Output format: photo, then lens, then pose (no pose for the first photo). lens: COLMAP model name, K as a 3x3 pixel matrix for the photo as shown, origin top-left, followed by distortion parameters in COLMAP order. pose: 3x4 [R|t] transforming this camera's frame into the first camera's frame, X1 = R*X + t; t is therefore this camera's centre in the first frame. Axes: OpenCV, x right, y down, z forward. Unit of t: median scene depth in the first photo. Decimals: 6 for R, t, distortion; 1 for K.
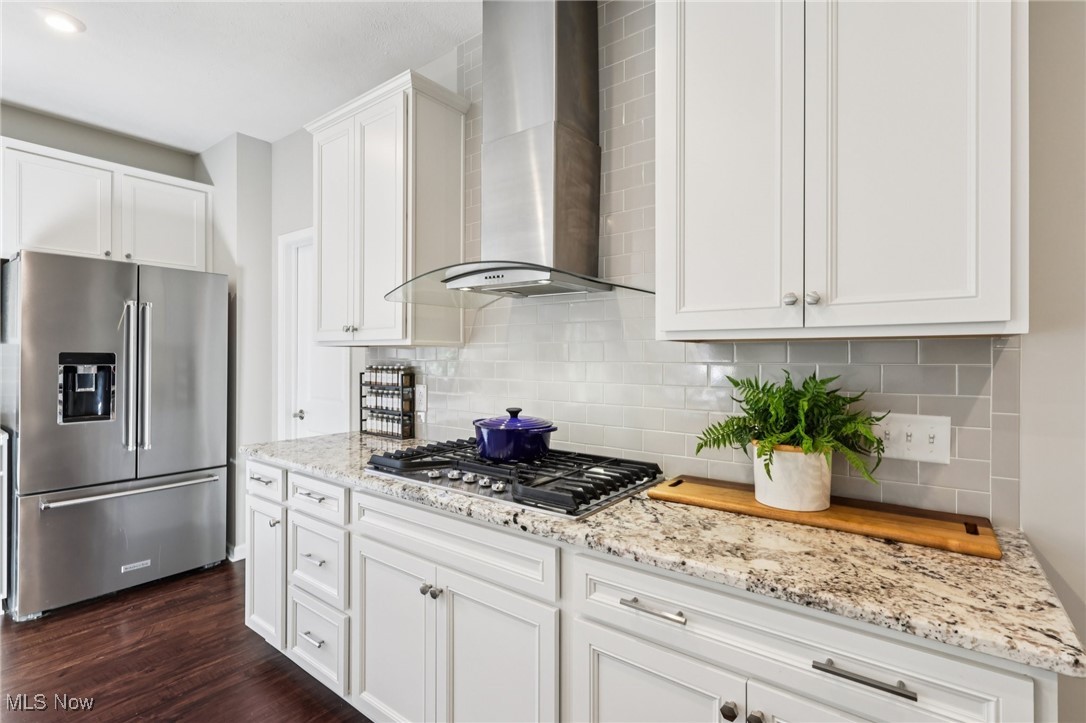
lens RADIAL K [[504.6, 0, 544.0], [0, 504.6, 358.9], [0, 0, 1]] dist [-0.003151, -0.000307]
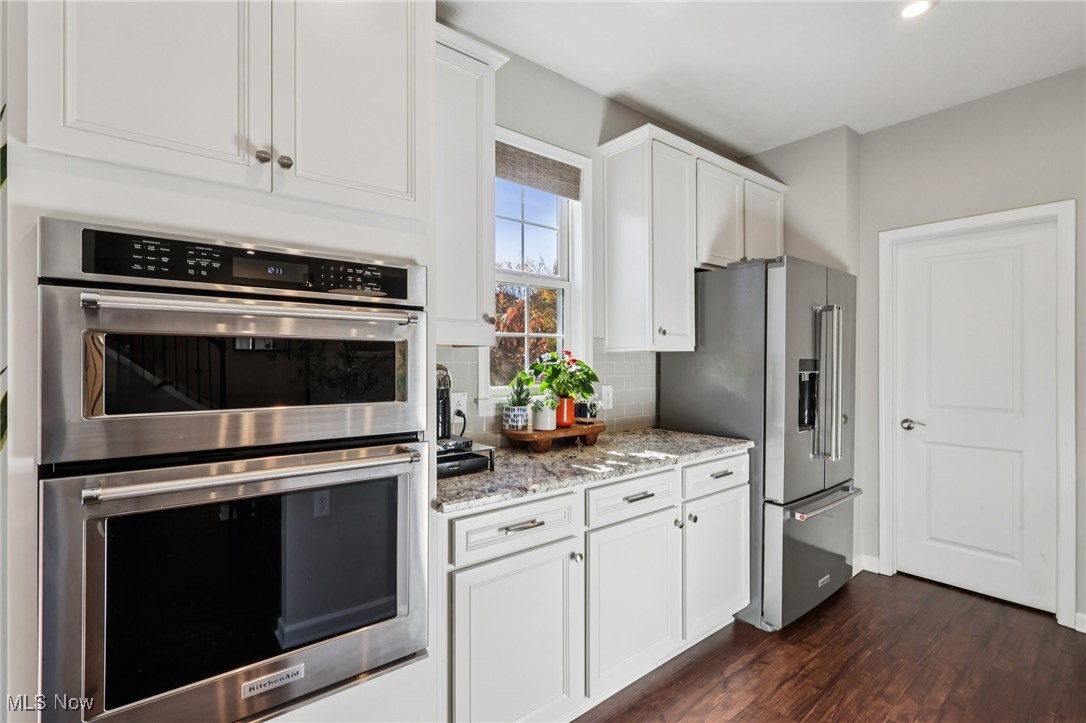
lens RADIAL K [[504.6, 0, 542.9], [0, 504.6, 361.1], [0, 0, 1]] dist [-0.003151, -0.000307]
pose [[0.971335, -0.005676, -0.237648, -1.755594], [0.004616, 0.999977, -0.005018, -0.008992], [0.237671, 0.003777, 0.971338, -0.084988]]
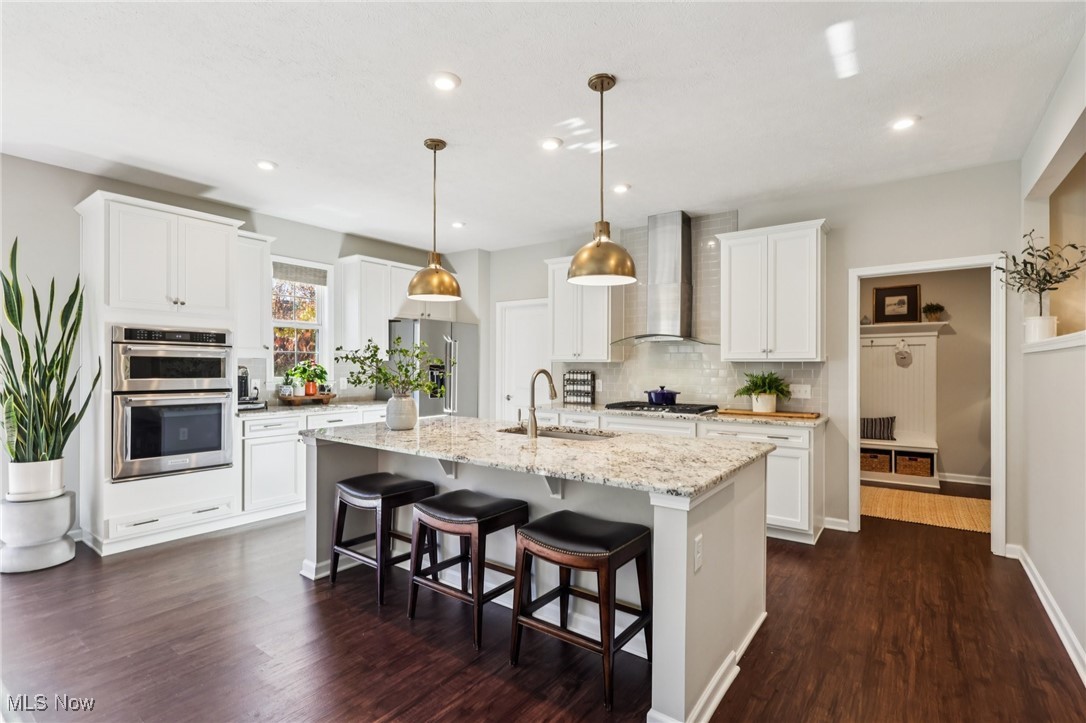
lens RADIAL K [[504.6, 0, 541.4], [0, 504.6, 368.8], [0, 0, 1]] dist [-0.003151, -0.000307]
pose [[0.999739, -0.000477, 0.022847, -0.772642], [0.000460, 1.000000, 0.000759, 0.003886], [-0.022847, -0.000748, 0.999739, -1.683664]]
